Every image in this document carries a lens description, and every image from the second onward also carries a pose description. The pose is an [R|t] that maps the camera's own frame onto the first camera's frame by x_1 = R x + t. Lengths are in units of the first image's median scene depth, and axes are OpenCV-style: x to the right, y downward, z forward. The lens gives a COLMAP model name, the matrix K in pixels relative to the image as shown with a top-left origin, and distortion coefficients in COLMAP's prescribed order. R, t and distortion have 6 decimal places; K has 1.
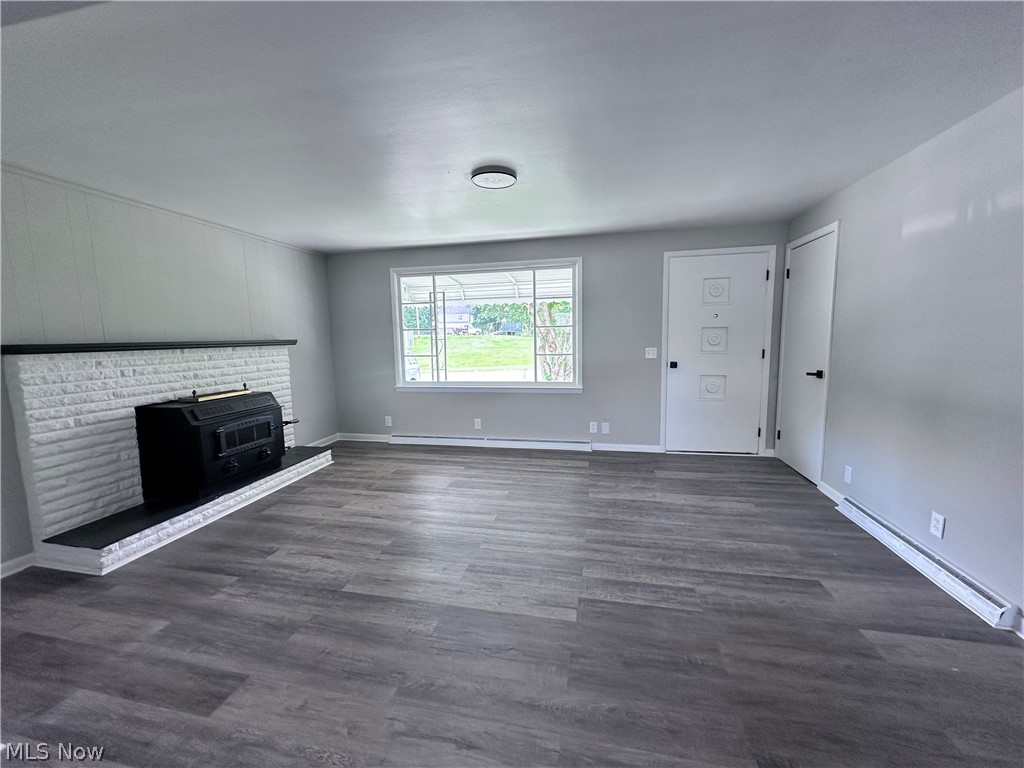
lens RADIAL K [[406.7, 0, 513.3], [0, 406.7, 382.1], [0, 0, 1]] dist [0.000863, 0.000517]
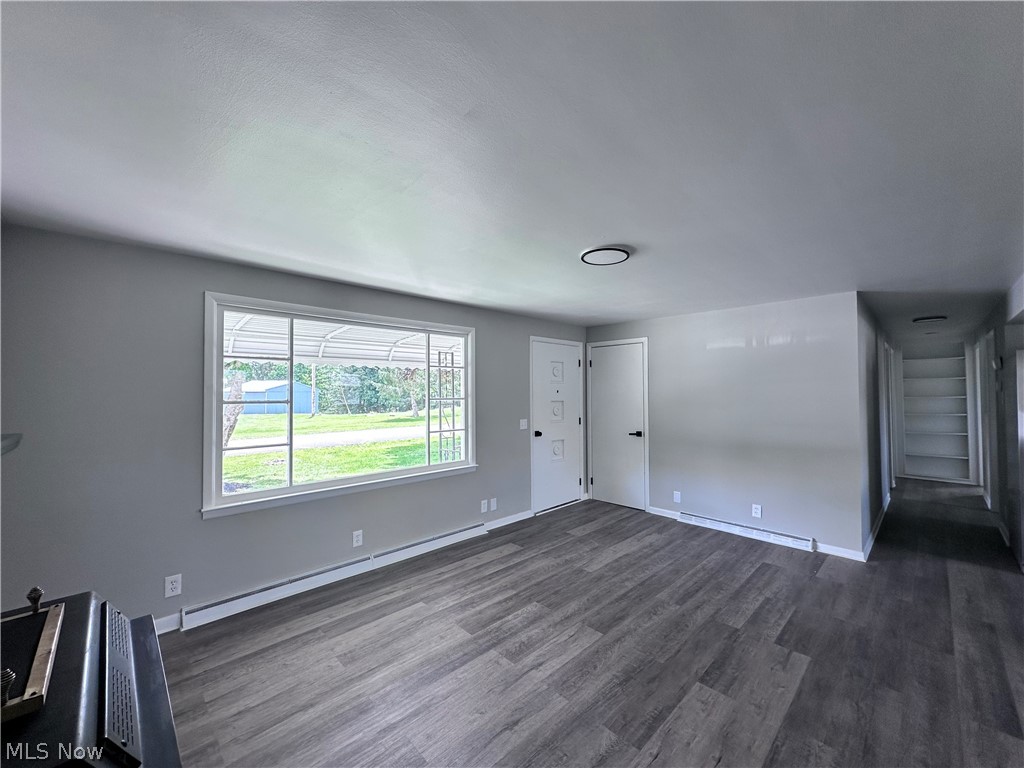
lens RADIAL K [[406.7, 0, 511.6], [0, 406.7, 385.2], [0, 0, 1]] dist [0.000863, 0.000517]
pose [[0.556241, 0.033142, 0.830360, -0.641016], [0.090351, 0.990869, -0.100072, -0.075906], [-0.826095, 0.130689, 0.548168, 0.460391]]
